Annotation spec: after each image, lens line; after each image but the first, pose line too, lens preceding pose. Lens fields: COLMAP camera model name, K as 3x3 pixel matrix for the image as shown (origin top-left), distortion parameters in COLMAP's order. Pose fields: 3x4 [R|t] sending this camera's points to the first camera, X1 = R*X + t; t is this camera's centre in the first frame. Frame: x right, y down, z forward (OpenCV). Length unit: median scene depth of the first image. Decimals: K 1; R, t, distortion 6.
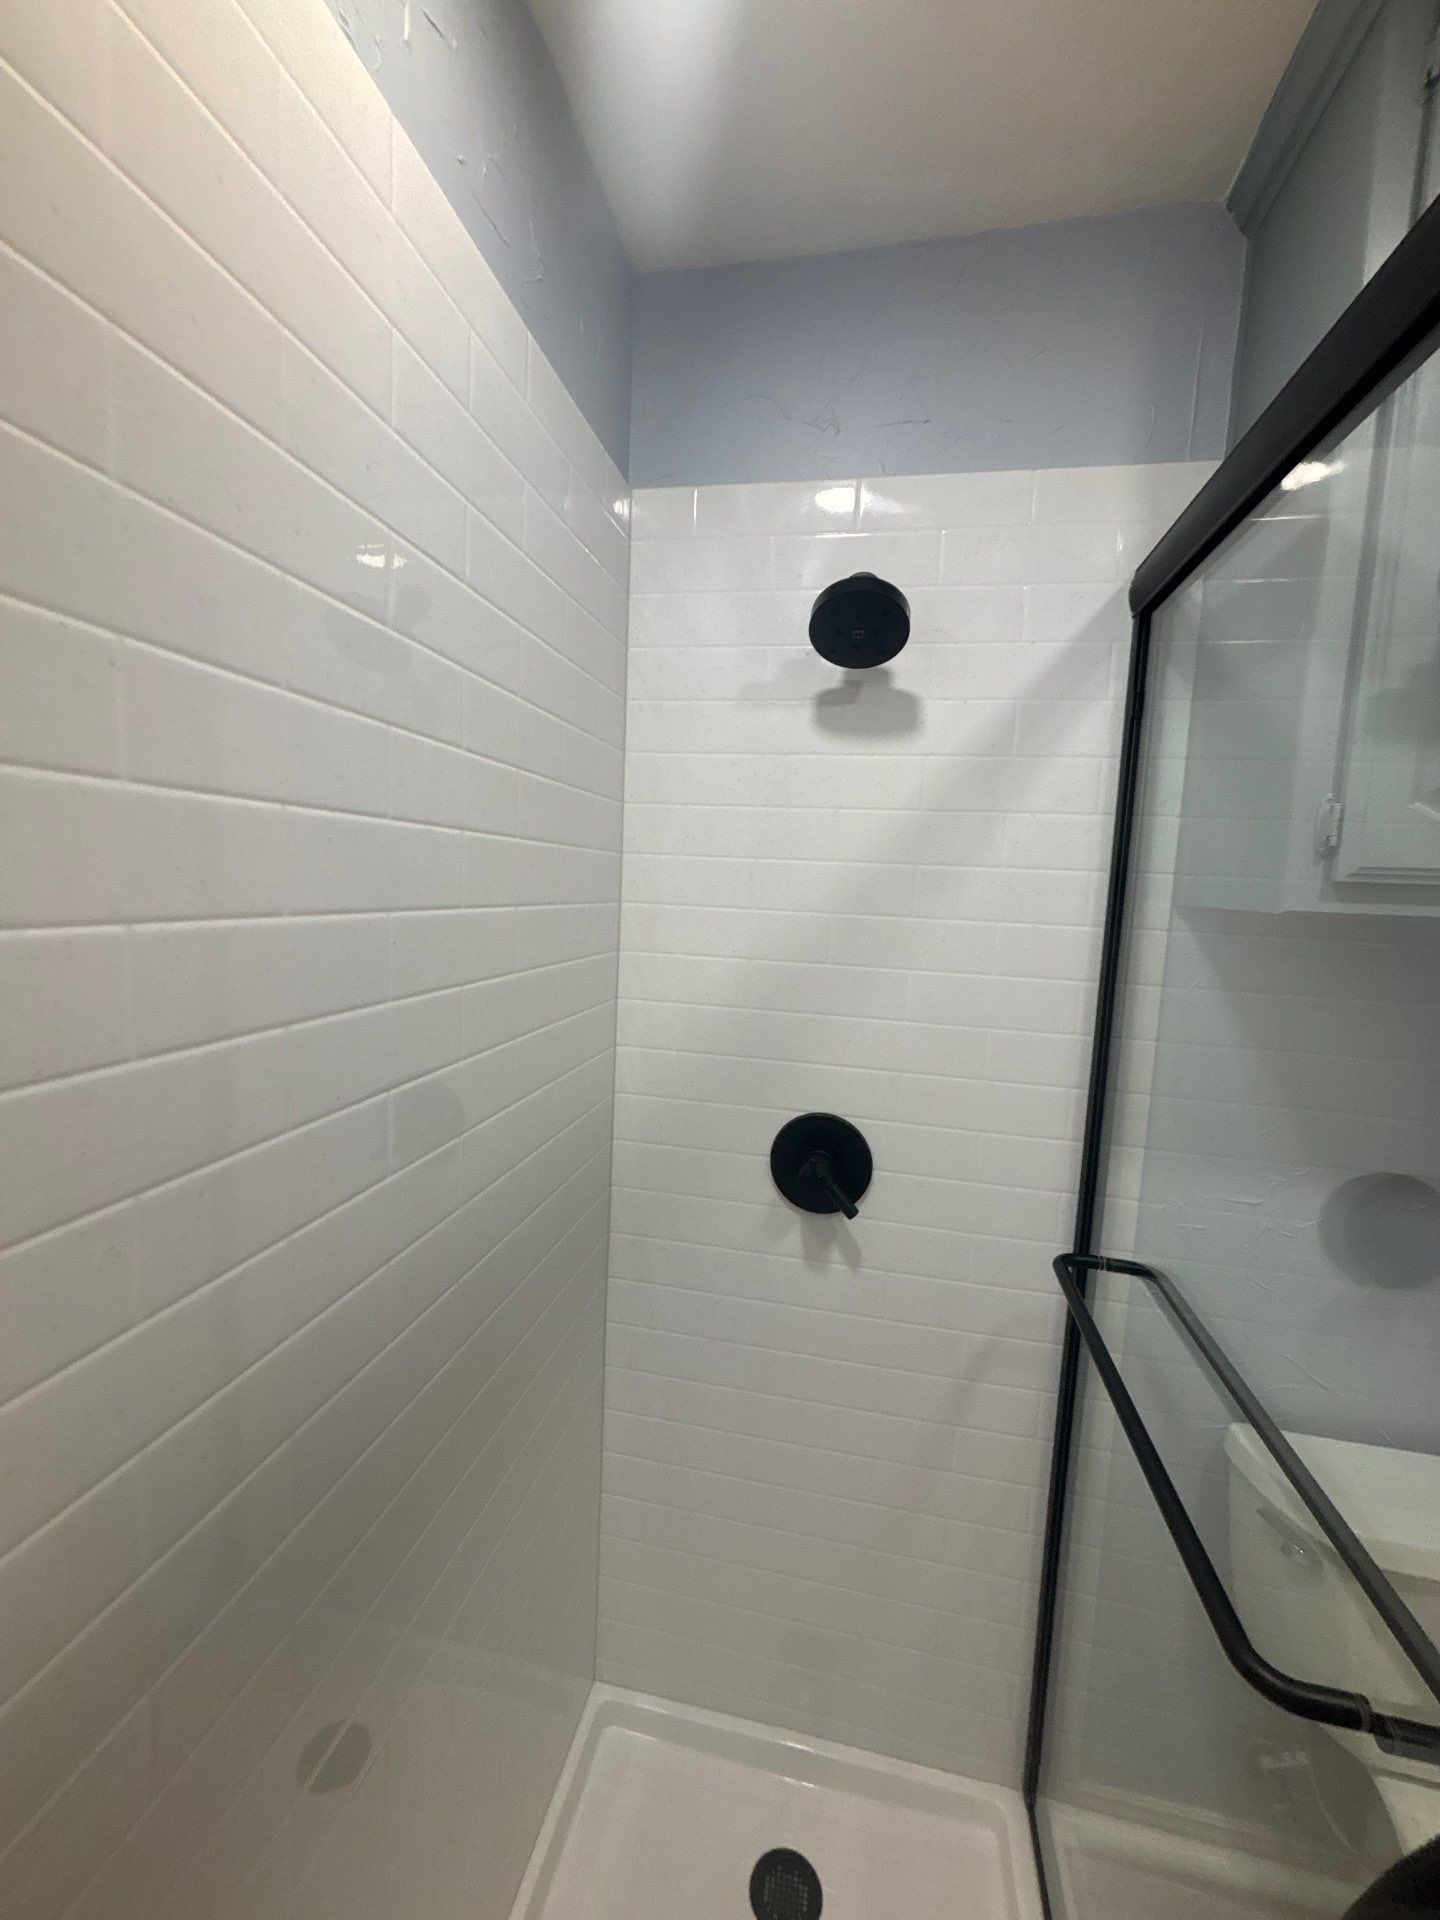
lens RADIAL K [[775.0, 0, 720.0], [0, 775.0, 960.0], [0, 0, 1]] dist [0.051133, -0.032394]
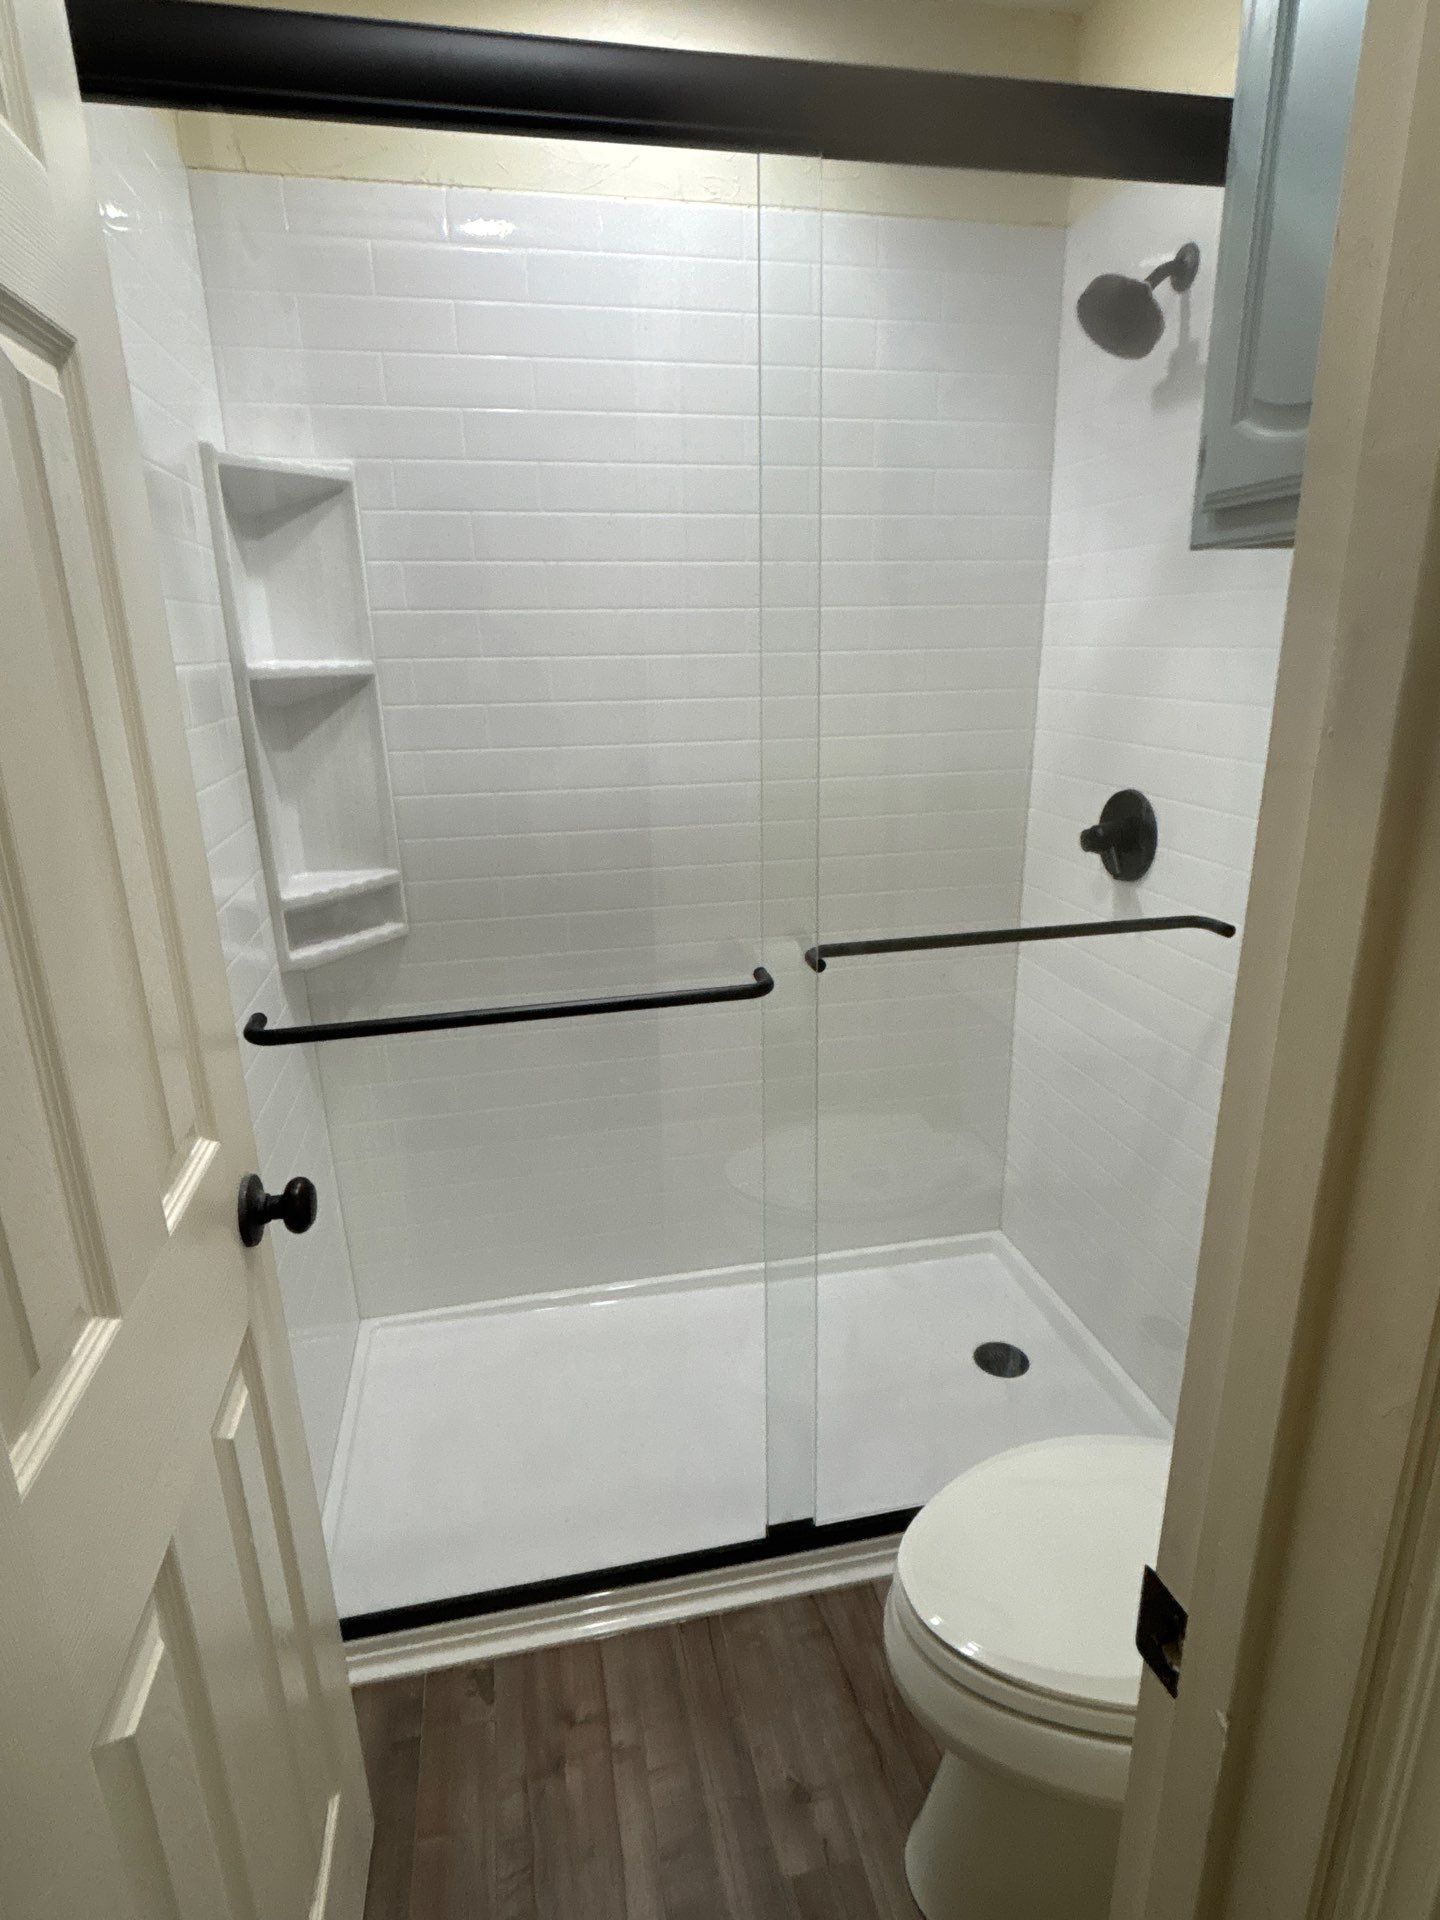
lens RADIAL K [[1033.5, 0, 727.6], [0, 1033.5, 962.2], [0, 0, 1]] dist [0.000453, 0.001990]
pose [[0.408421, 0.223577, -0.884989, 1.244951], [-0.063247, 0.974140, 0.216911, 0.154134], [0.910600, -0.032618, 0.412000, -0.126510]]
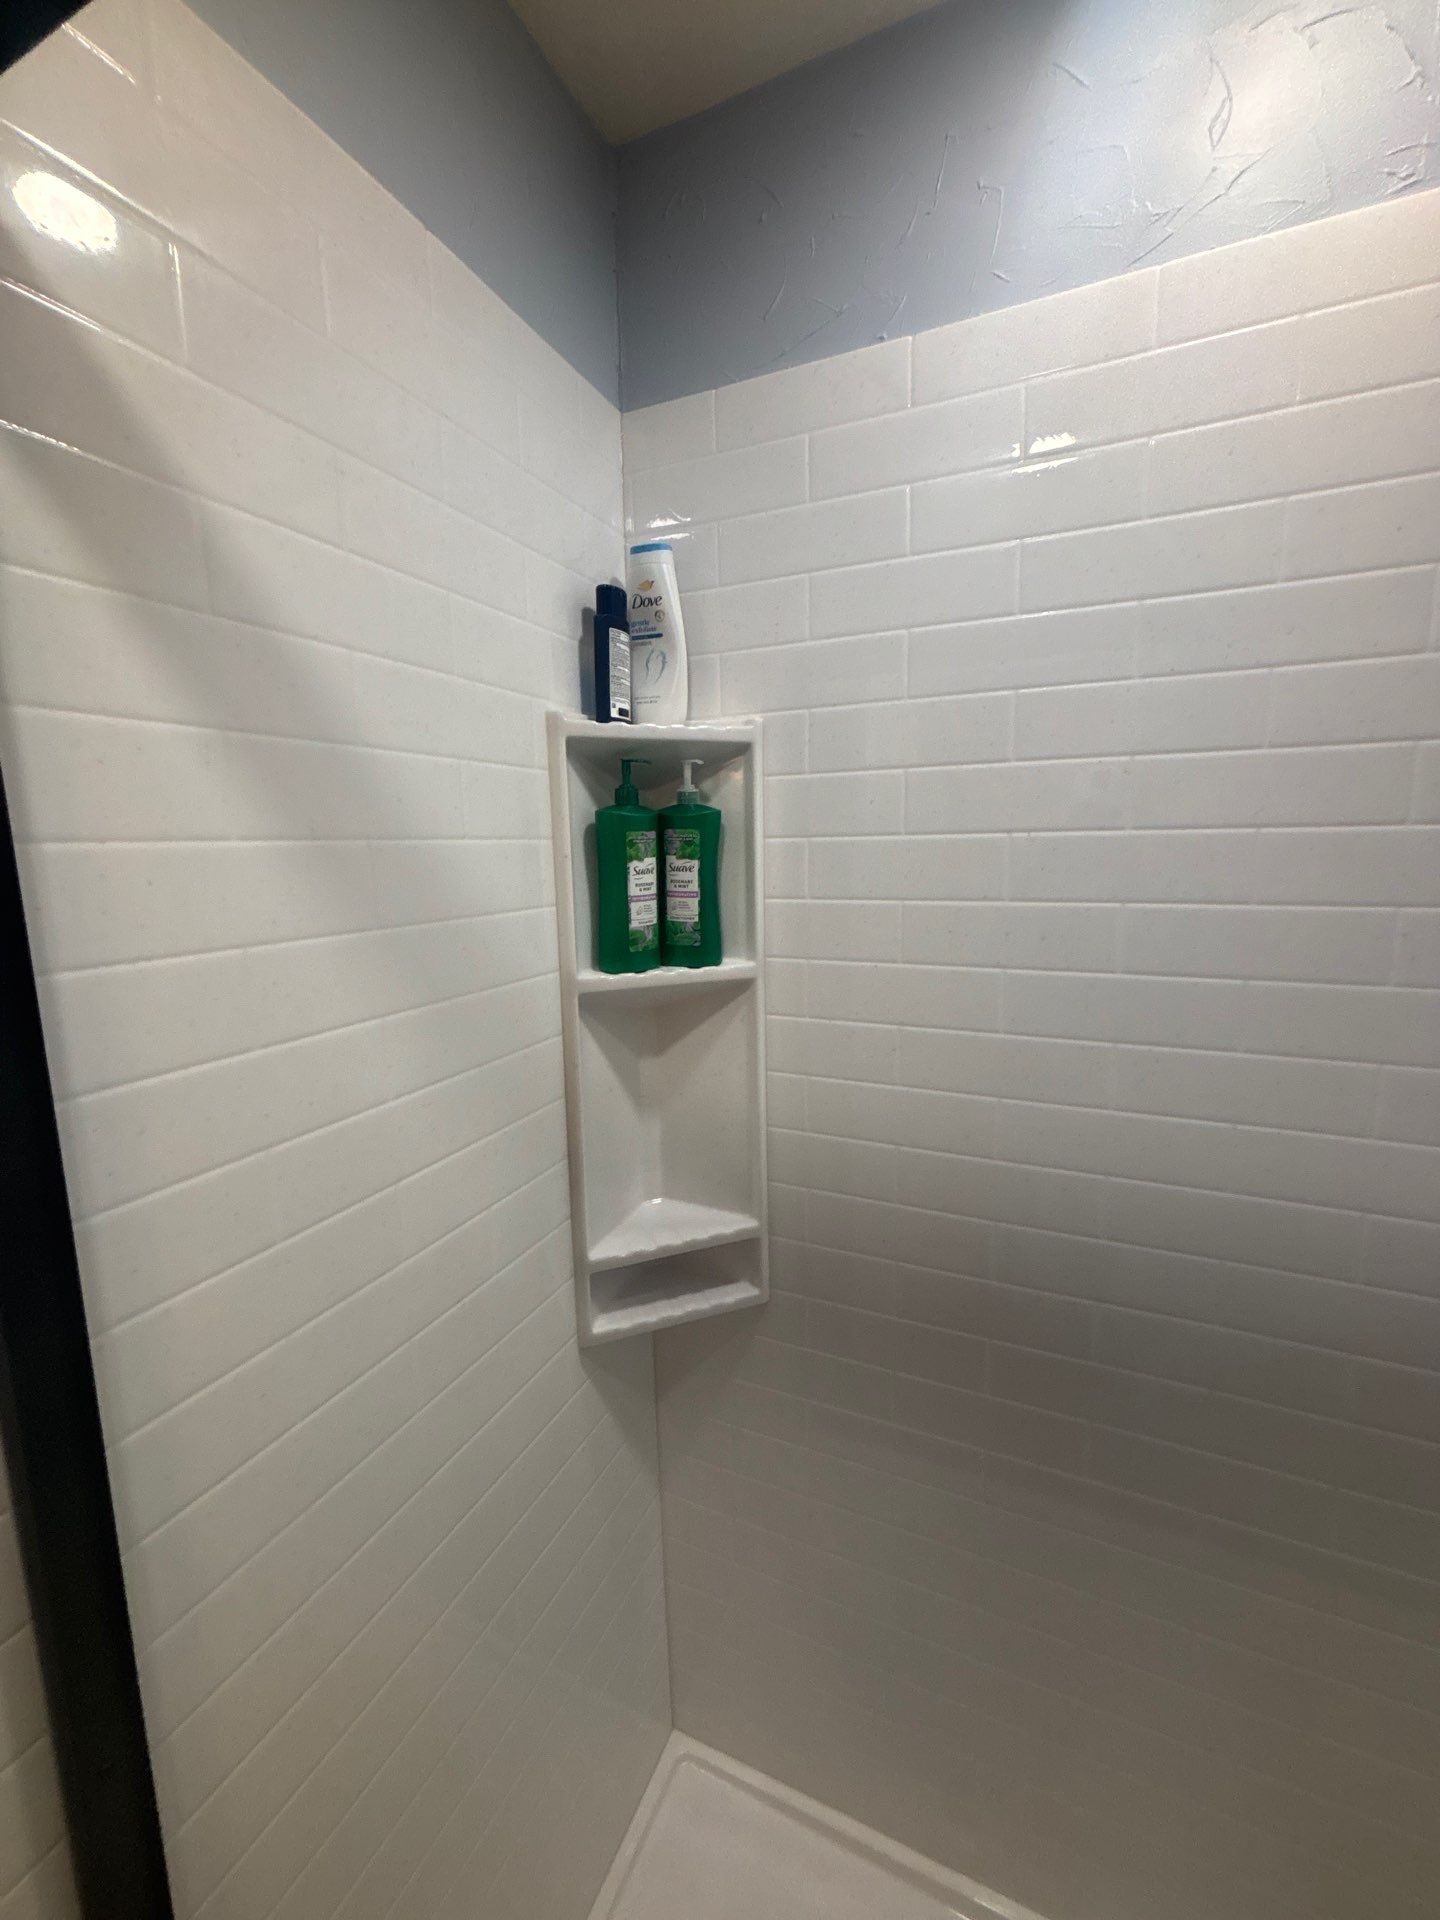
lens RADIAL K [[775.0, 0, 720.0], [0, 775.0, 960.0], [0, 0, 1]] dist [0.051133, -0.032394]
pose [[-0.217926, 0.109747, -0.969775, 0.493962], [-0.097182, 0.986279, 0.133454, -0.019054], [0.971115, 0.123328, -0.204270, 0.161726]]
